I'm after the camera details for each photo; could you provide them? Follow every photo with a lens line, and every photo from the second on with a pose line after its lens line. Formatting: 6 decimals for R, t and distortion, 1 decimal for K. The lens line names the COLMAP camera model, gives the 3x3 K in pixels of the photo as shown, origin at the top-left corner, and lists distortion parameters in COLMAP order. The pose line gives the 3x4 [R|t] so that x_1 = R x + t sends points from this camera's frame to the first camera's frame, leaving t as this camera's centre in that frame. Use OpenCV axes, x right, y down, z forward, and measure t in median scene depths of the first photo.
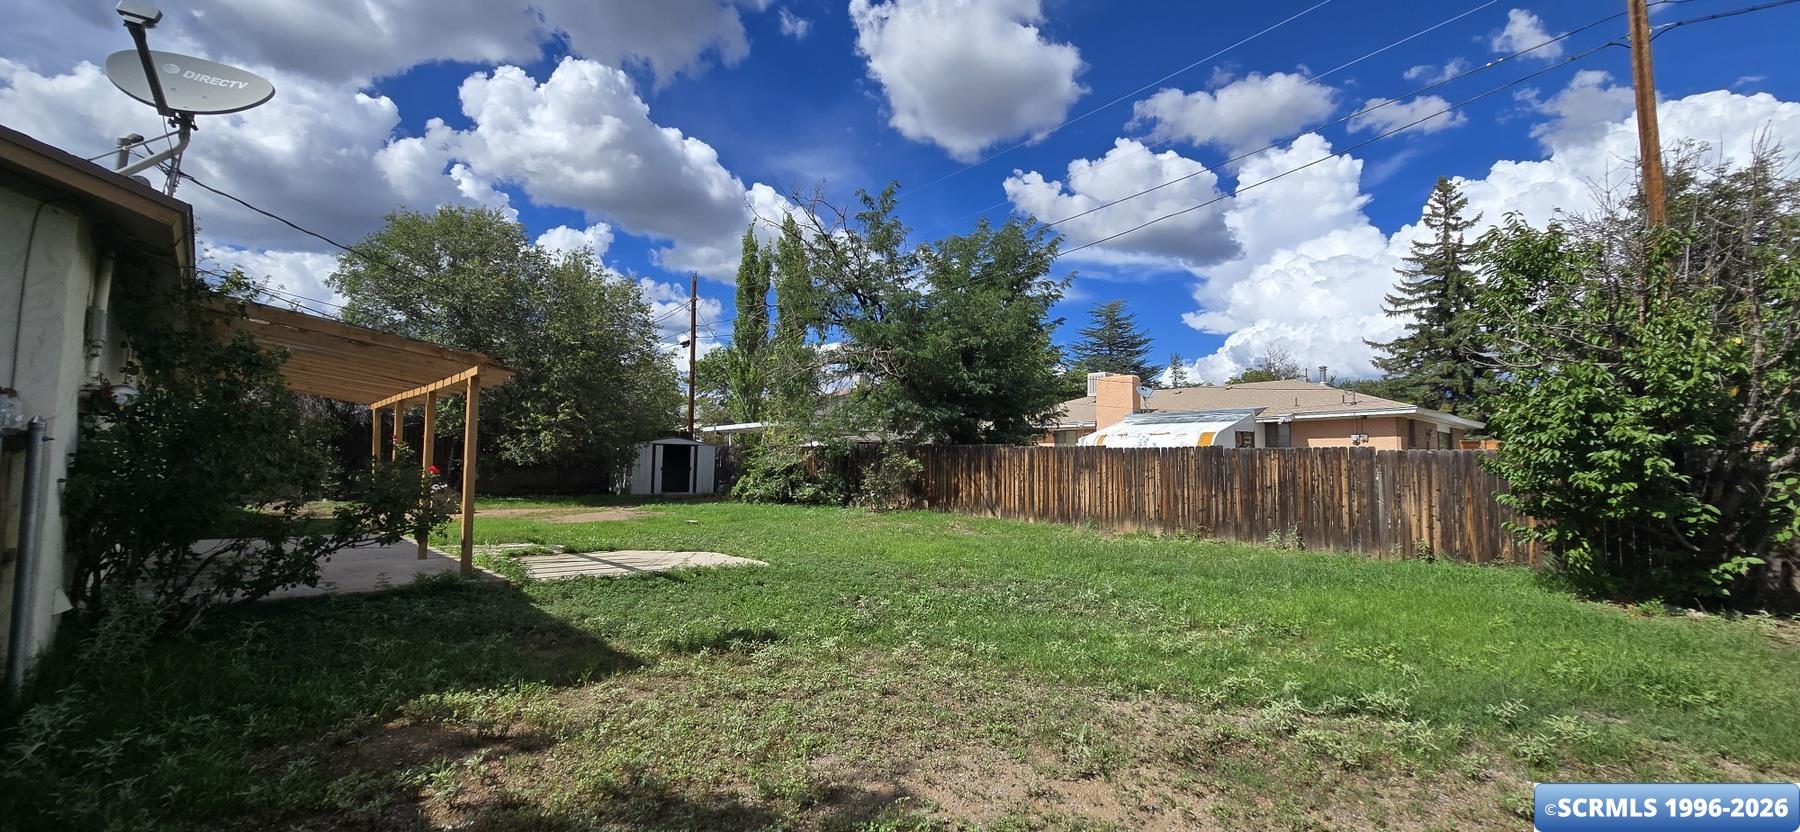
lens RADIAL K [[744.5, 0, 895.9], [0, 744.5, 415.4], [0, 0, 1]] dist [-0.001588, 0.000503]
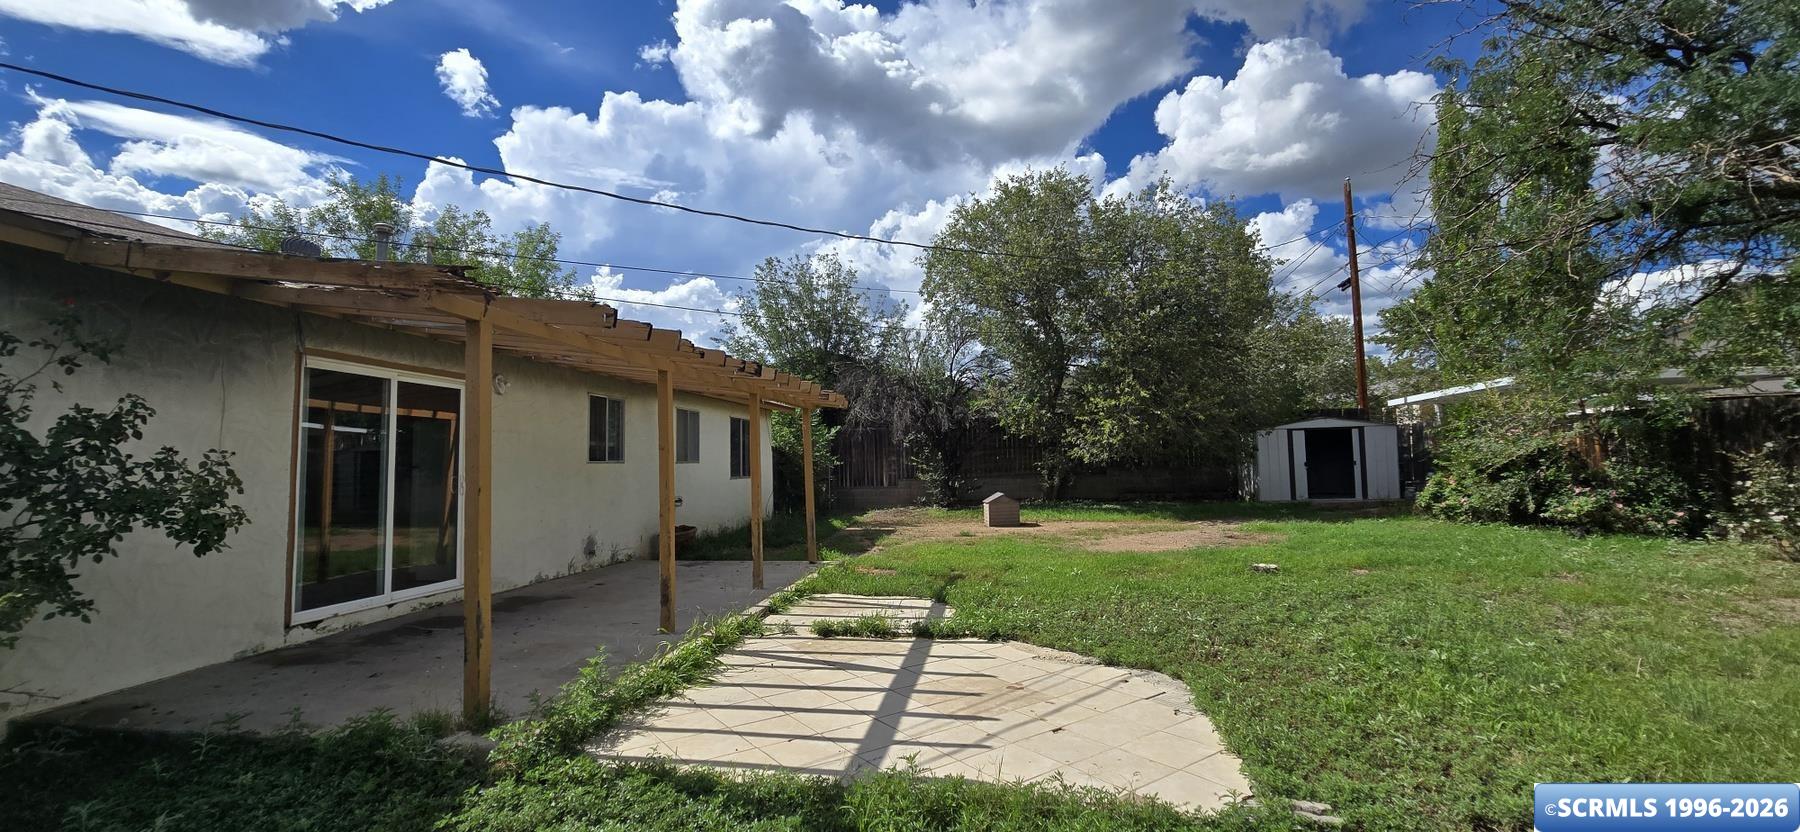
lens RADIAL K [[762.3, 0, 903.6], [0, 762.3, 405.2], [0, 0, 1]] dist [-0.000753, 0.007476]
pose [[0.634093, -0.083336, -0.768753, -0.006910], [0.080413, 0.995892, -0.041632, 0.028818], [0.769064, -0.035420, 0.638189, 0.450928]]
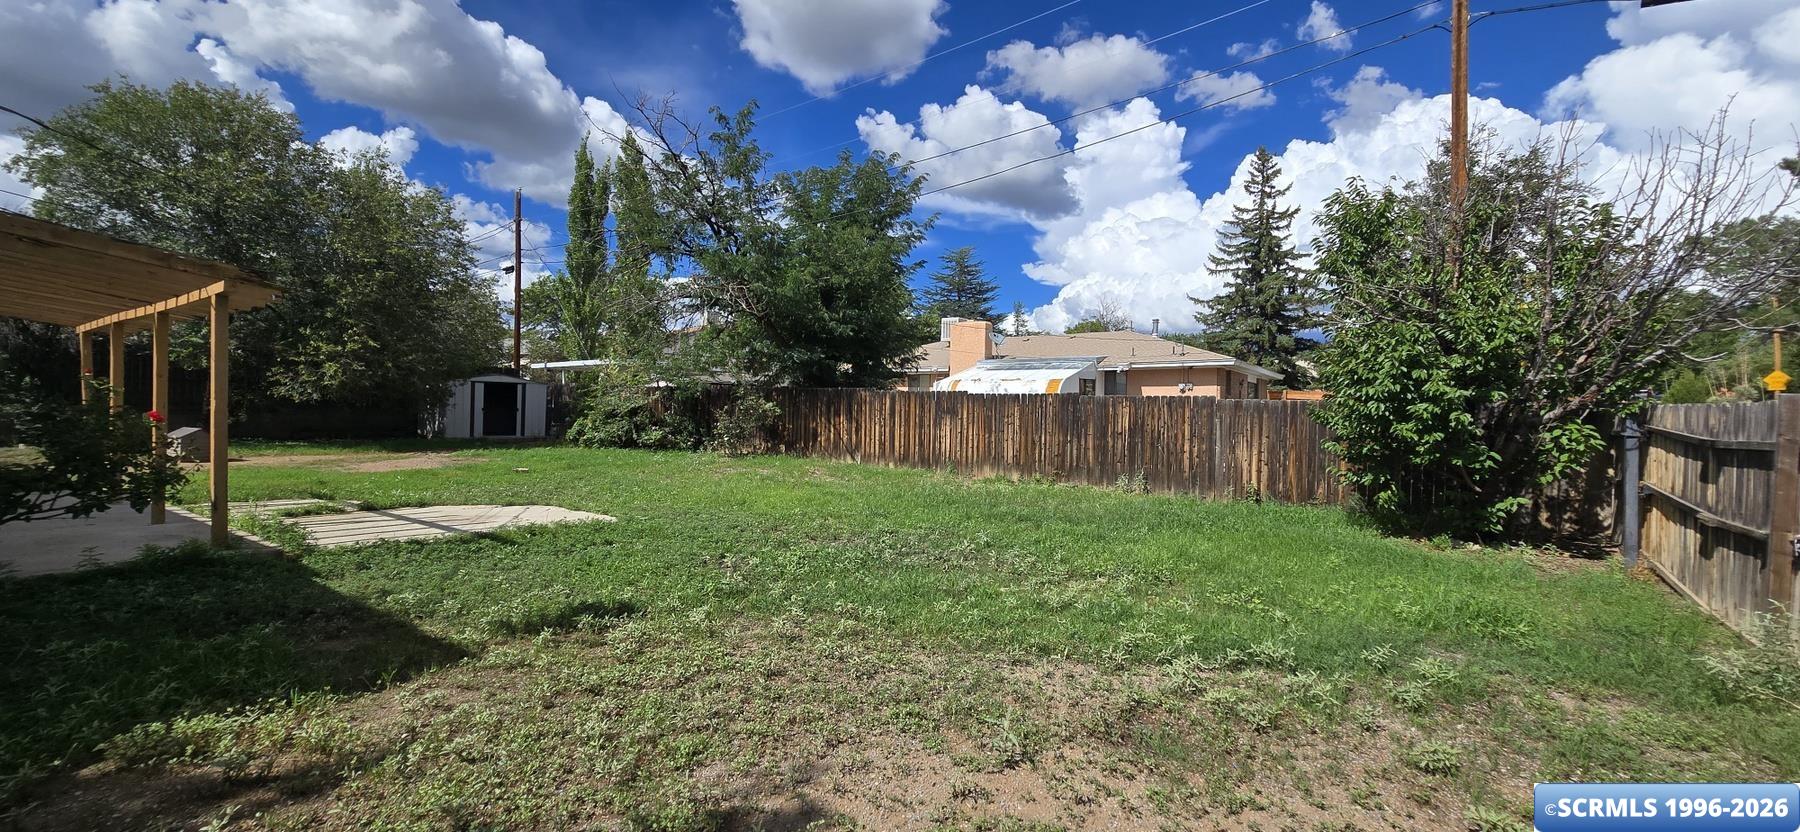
lens RADIAL K [[744.5, 0, 895.9], [0, 744.5, 415.4], [0, 0, 1]] dist [-0.001588, 0.000503]
pose [[0.979263, 0.007326, 0.202459, -0.015393], [-0.023093, 0.996869, 0.075625, -0.000241], [-0.201271, -0.078732, 0.976366, 0.043421]]
